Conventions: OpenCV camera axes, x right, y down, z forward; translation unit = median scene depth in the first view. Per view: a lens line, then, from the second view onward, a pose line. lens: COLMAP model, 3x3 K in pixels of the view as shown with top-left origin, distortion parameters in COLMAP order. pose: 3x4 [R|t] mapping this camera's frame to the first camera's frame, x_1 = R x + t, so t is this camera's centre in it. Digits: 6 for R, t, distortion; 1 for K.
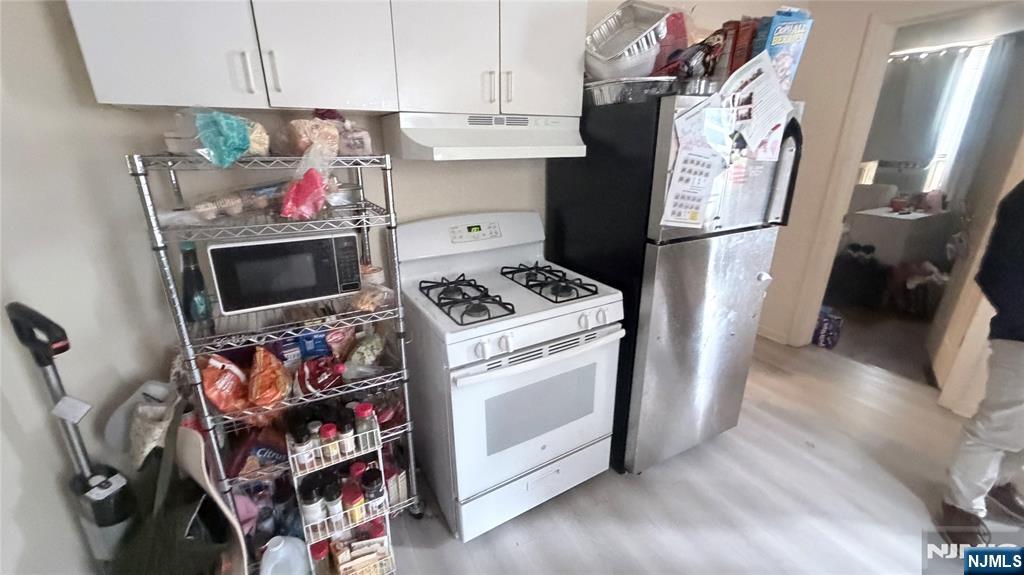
lens RADIAL K [[409.9, 0, 509.6], [0, 409.9, 286.8], [0, 0, 1]] dist [-0.000688, -0.000122]
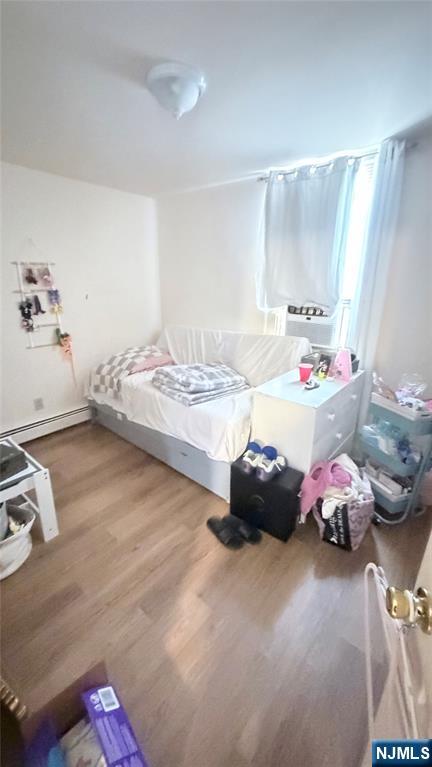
lens RADIAL K [[307.0, 0, 215.4], [0, 307.0, 382.9], [0, 0, 1]] dist [-0.000688, -0.000122]
pose [[0.929954, -0.112344, 0.350091, 0.633259], [0.115659, 0.993222, 0.011499, -0.211334], [-0.349010, 0.029797, 0.936645, 0.571503]]
